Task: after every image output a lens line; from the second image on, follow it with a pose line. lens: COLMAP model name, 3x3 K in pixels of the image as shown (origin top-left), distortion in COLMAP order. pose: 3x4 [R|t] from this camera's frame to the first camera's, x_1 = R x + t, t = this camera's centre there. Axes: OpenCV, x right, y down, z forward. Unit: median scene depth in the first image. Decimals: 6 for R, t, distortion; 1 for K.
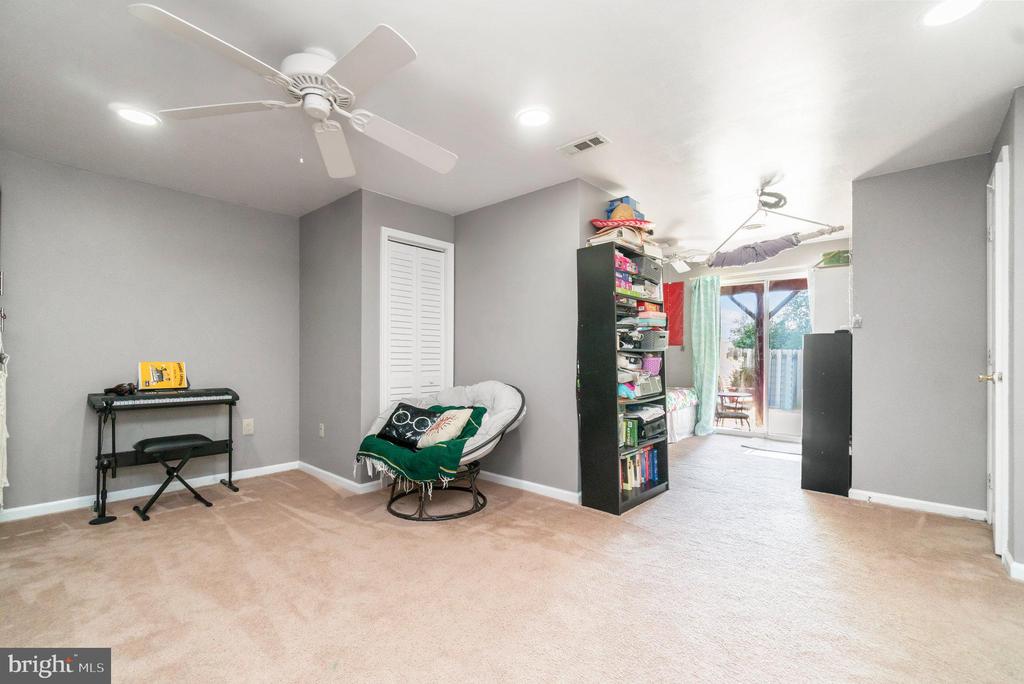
lens RADIAL K [[442.5, 0, 515.8], [0, 442.5, 345.9], [0, 0, 1]] dist [-0.009059, 0.000746]
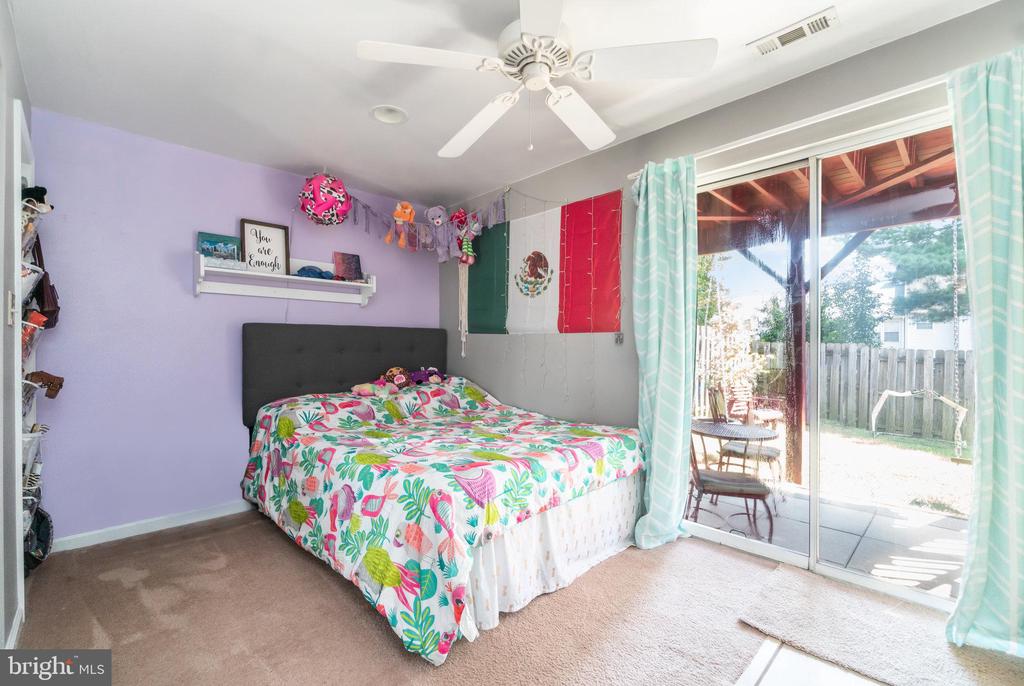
lens RADIAL K [[454.5, 0, 512.0], [0, 454.5, 343.0], [0, 0, 1]] dist [-0.000369, 0.000073]
pose [[0.998805, -0.000089, -0.048877, 0.310565], [0.000407, 0.999979, 0.006498, 0.008093], [0.048876, -0.006510, 0.998784, 0.566040]]
